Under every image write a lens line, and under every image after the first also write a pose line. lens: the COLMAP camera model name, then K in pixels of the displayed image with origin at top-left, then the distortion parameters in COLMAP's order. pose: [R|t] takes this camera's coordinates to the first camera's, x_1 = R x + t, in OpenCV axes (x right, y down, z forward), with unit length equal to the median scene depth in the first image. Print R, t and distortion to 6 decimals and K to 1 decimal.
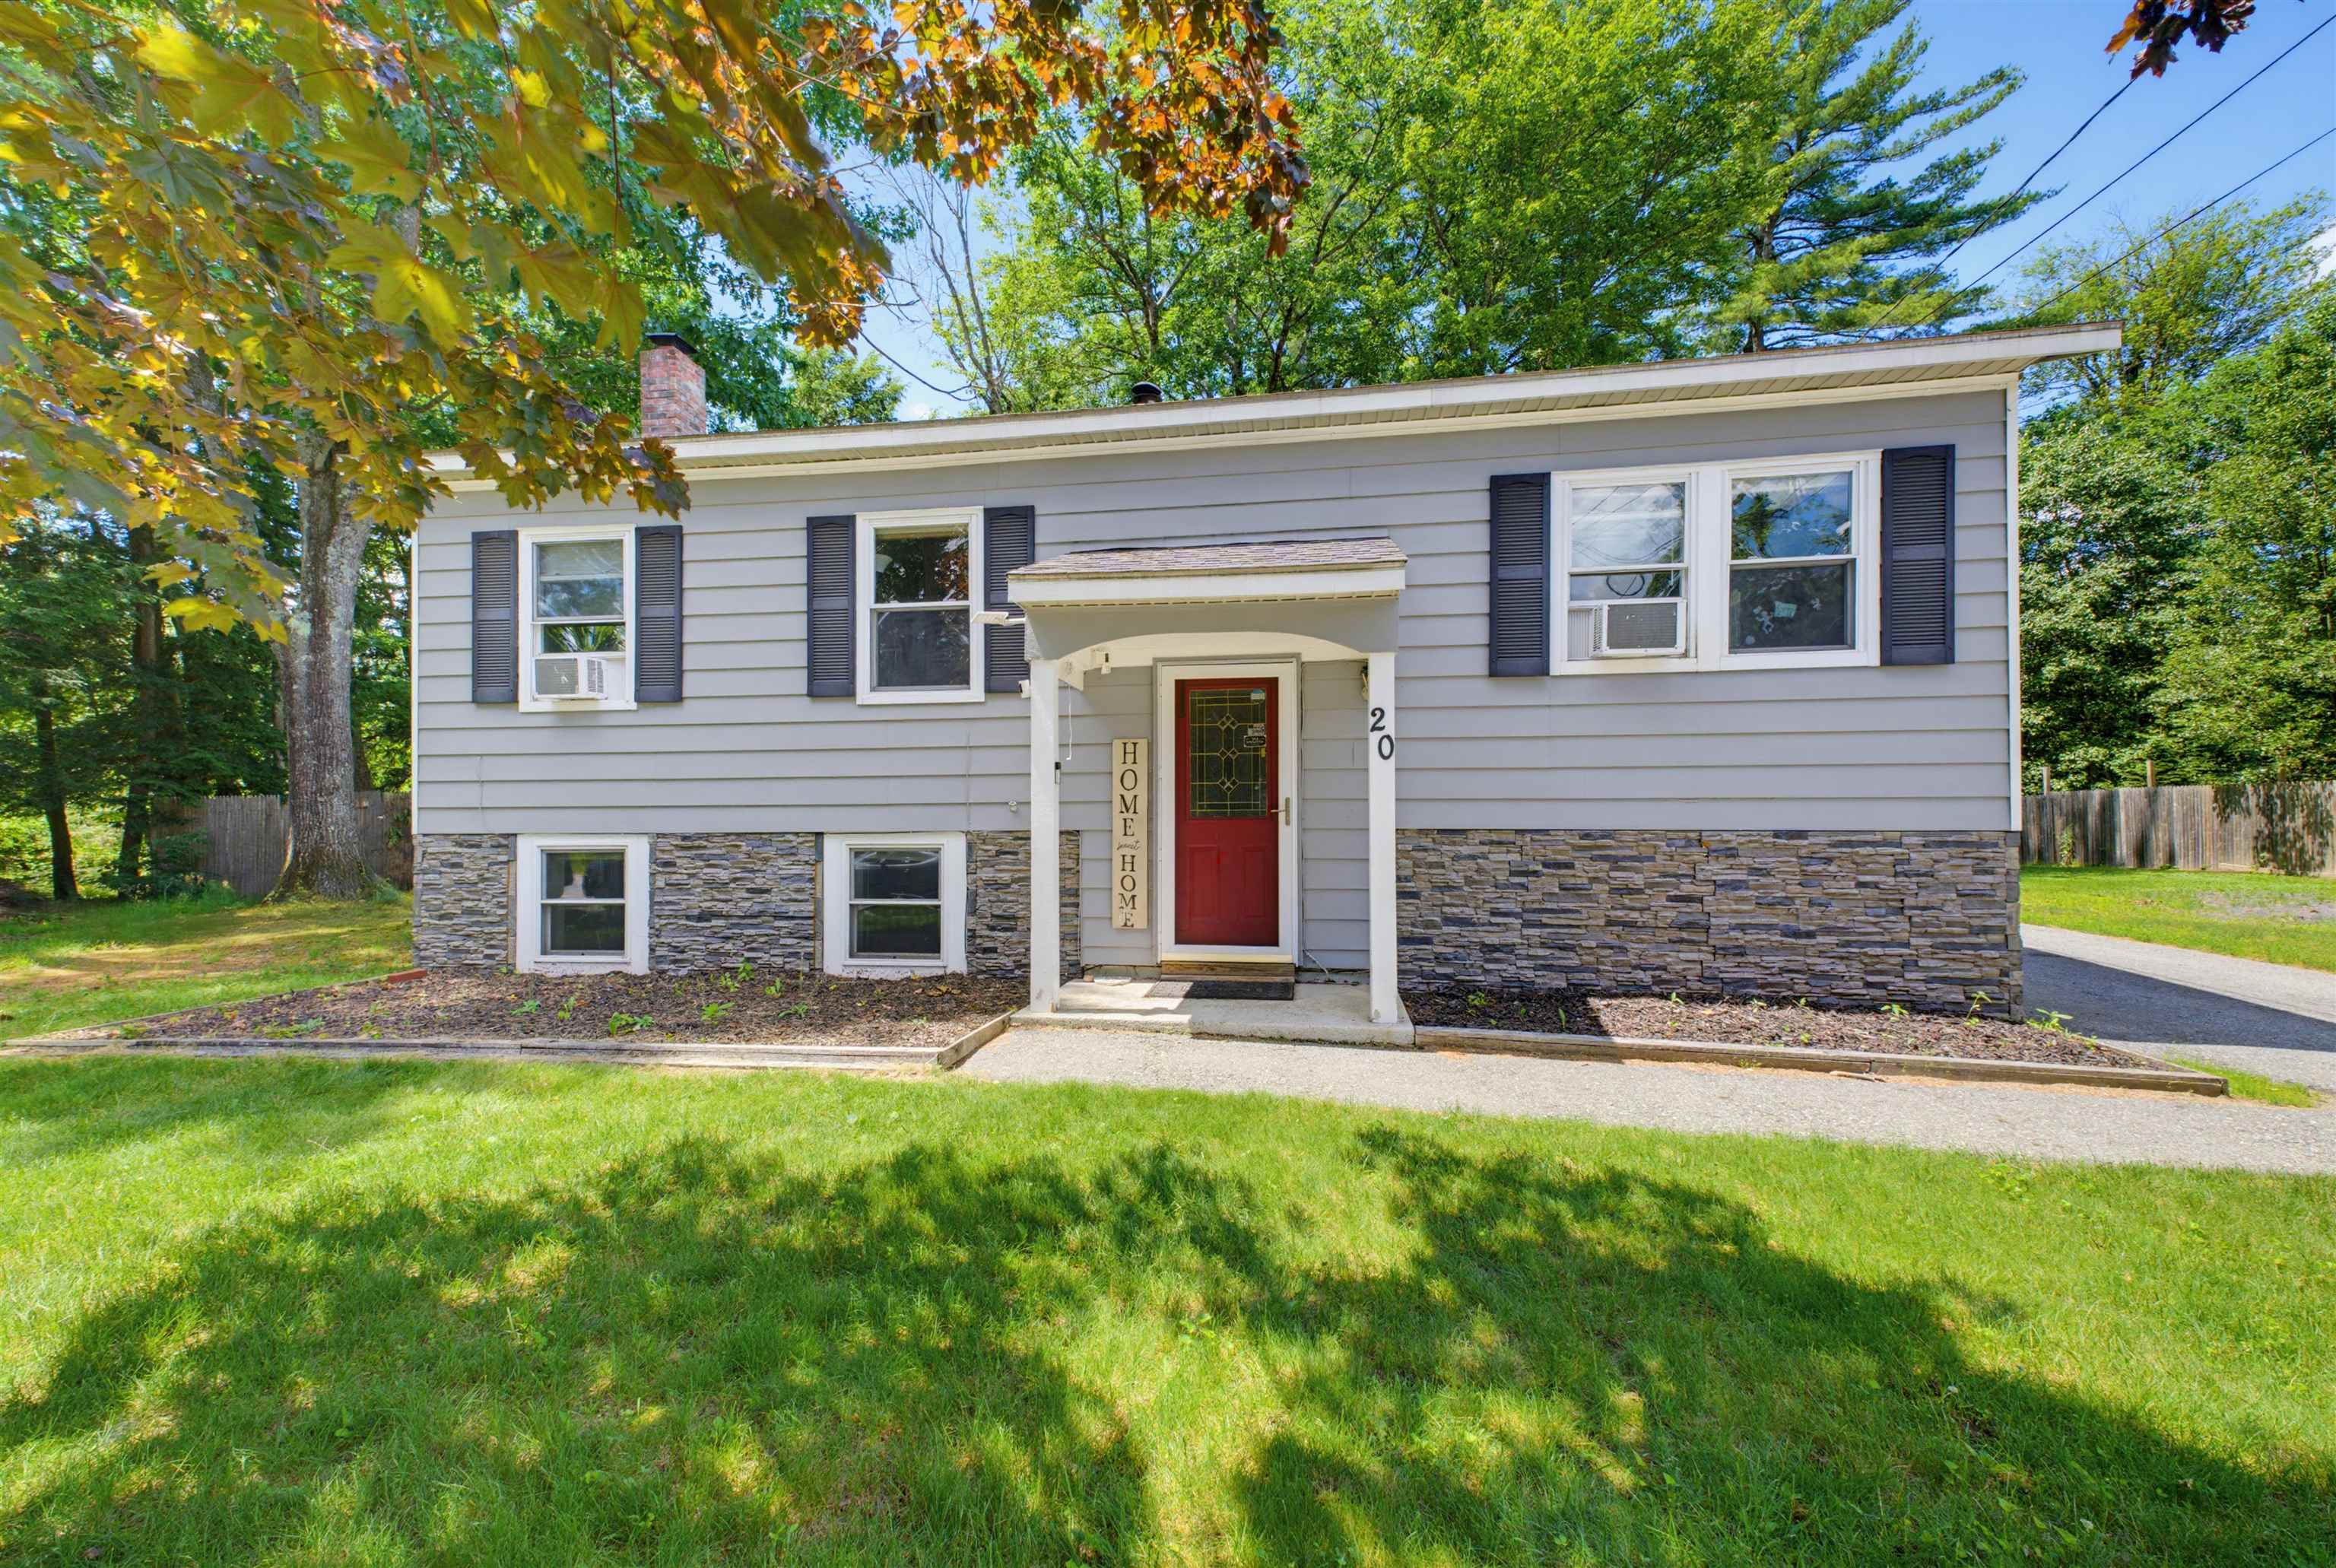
lens RADIAL K [[987.9, 0, 1168.4], [0, 987.9, 807.8], [0, 0, 1]] dist [0.037483, 0.000131]
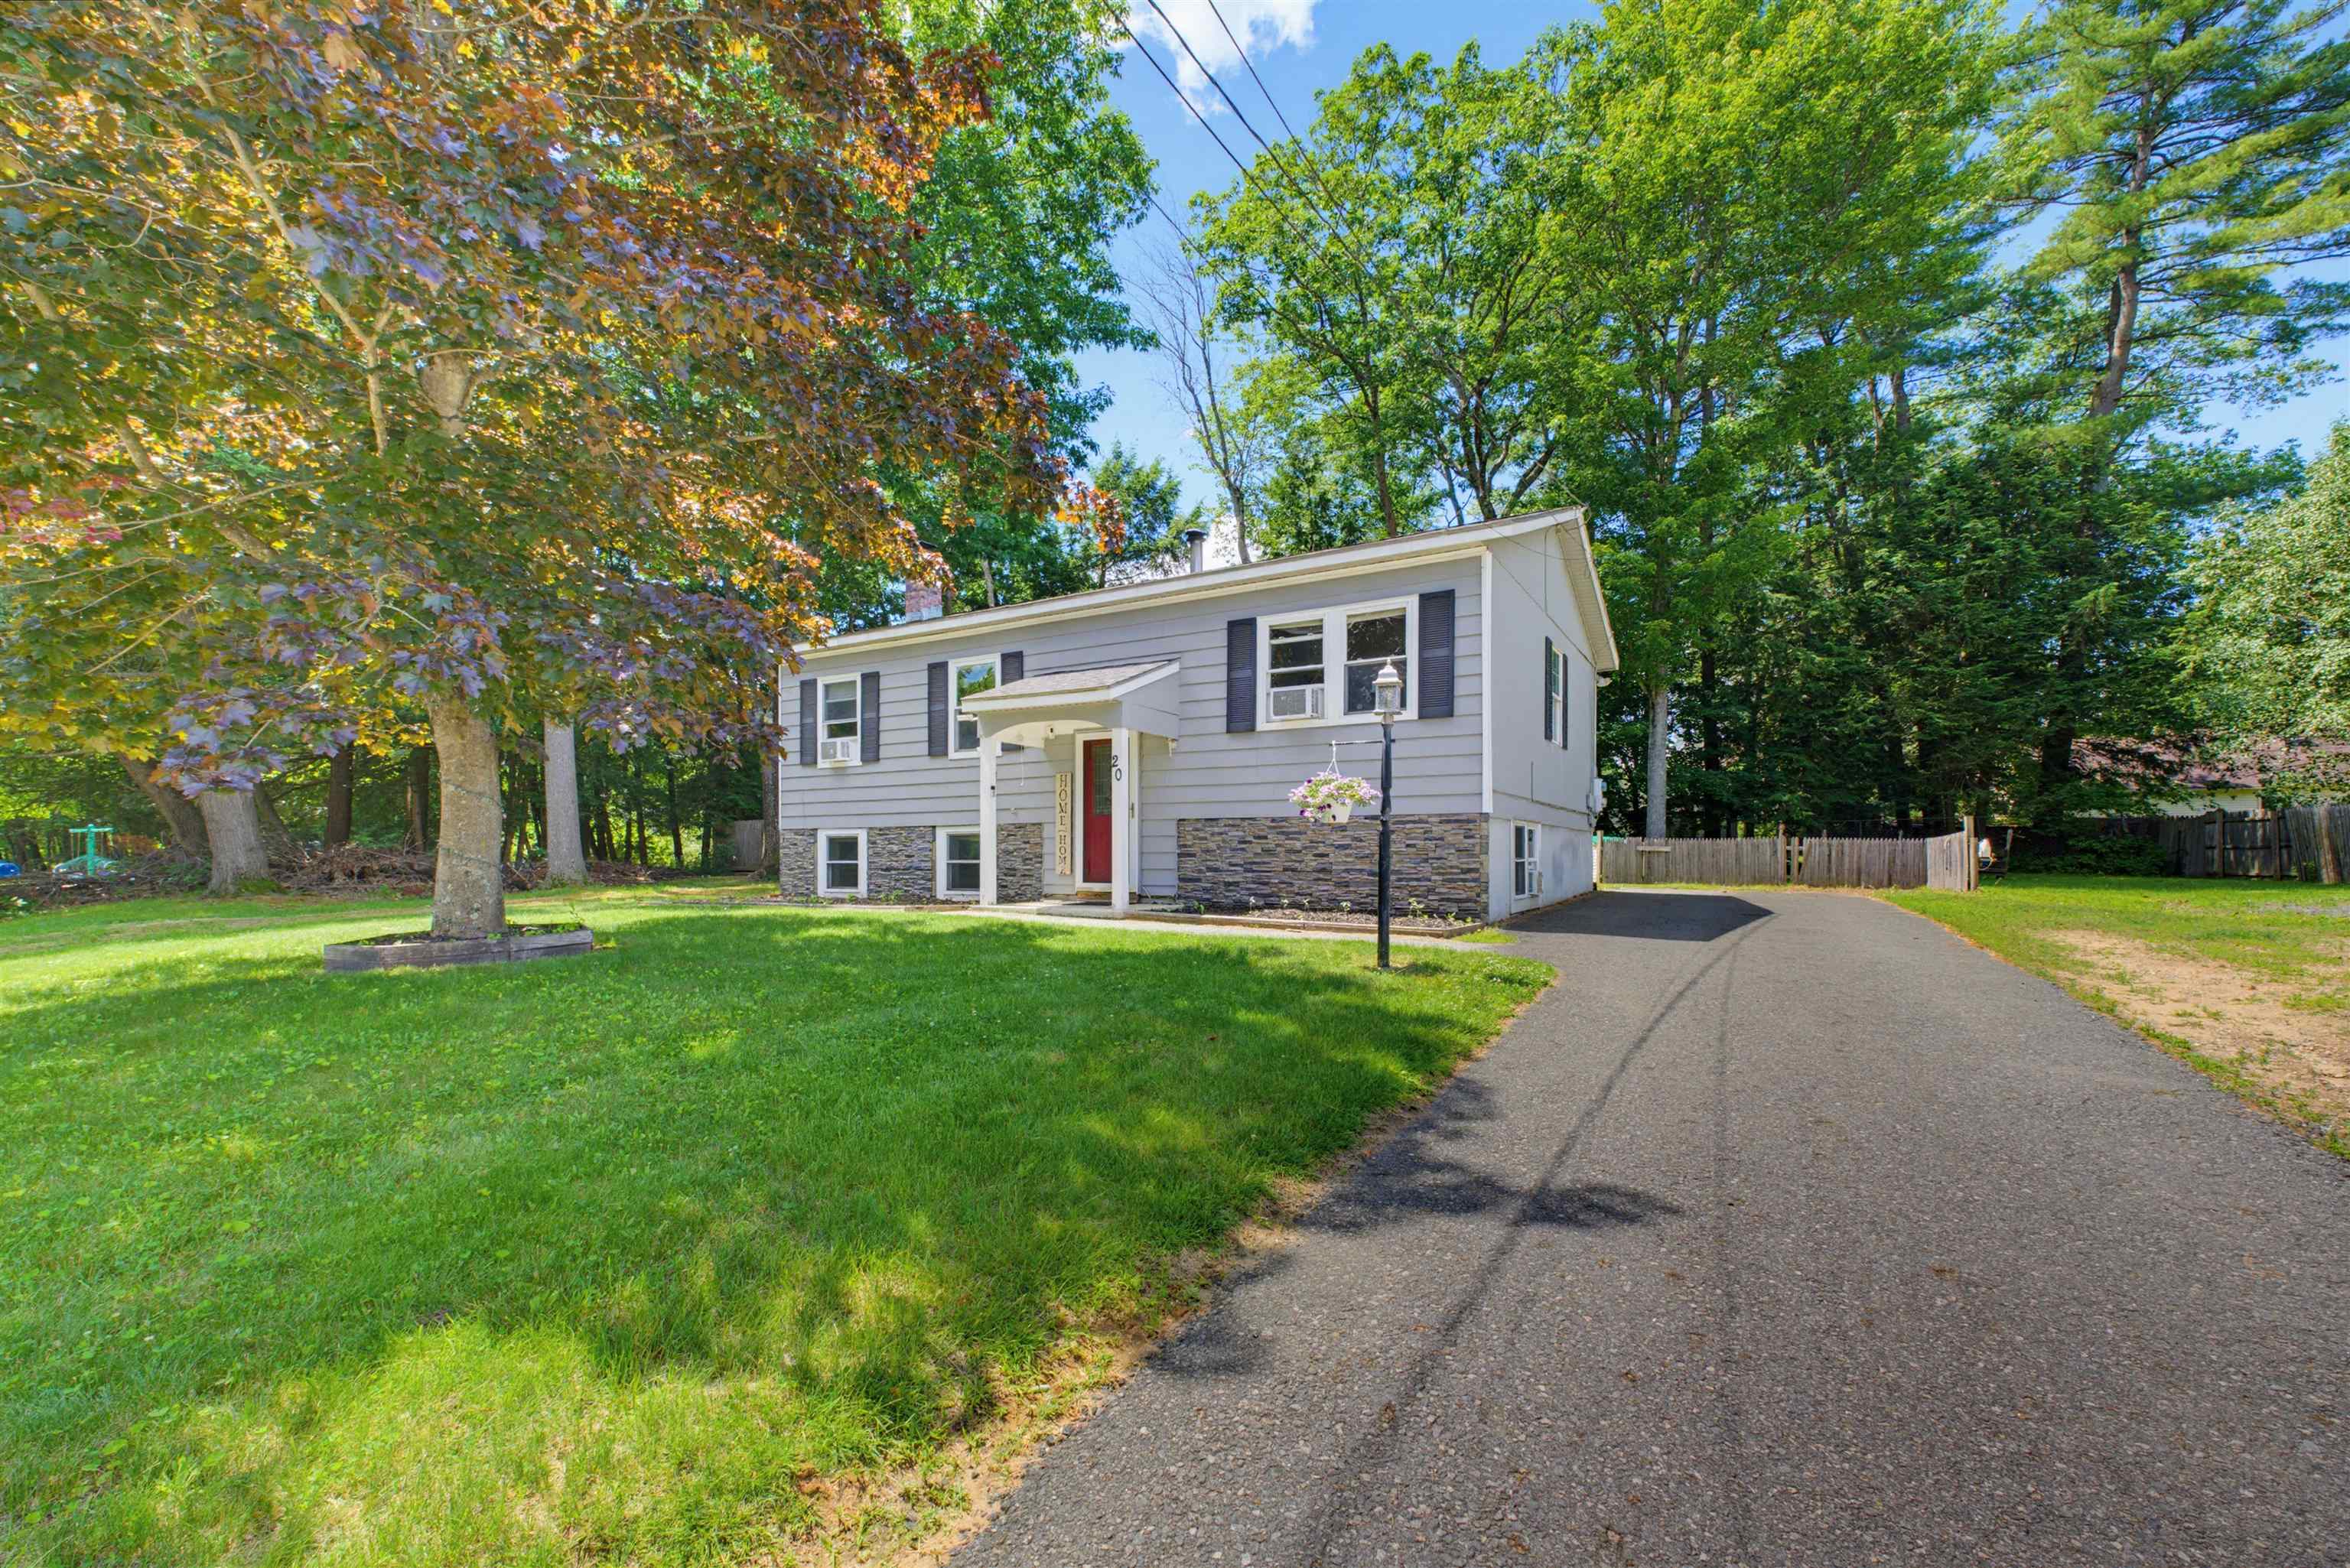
lens RADIAL K [[985.4, 0, 1171.8], [0, 985.4, 855.9], [0, 0, 1]] dist [0.036714, 0.000143]
pose [[0.928895, 0.001280, -0.370341, 0.837257], [0.005645, 0.999829, 0.017615, 0.054763], [0.370300, -0.018453, 0.928729, -0.656556]]
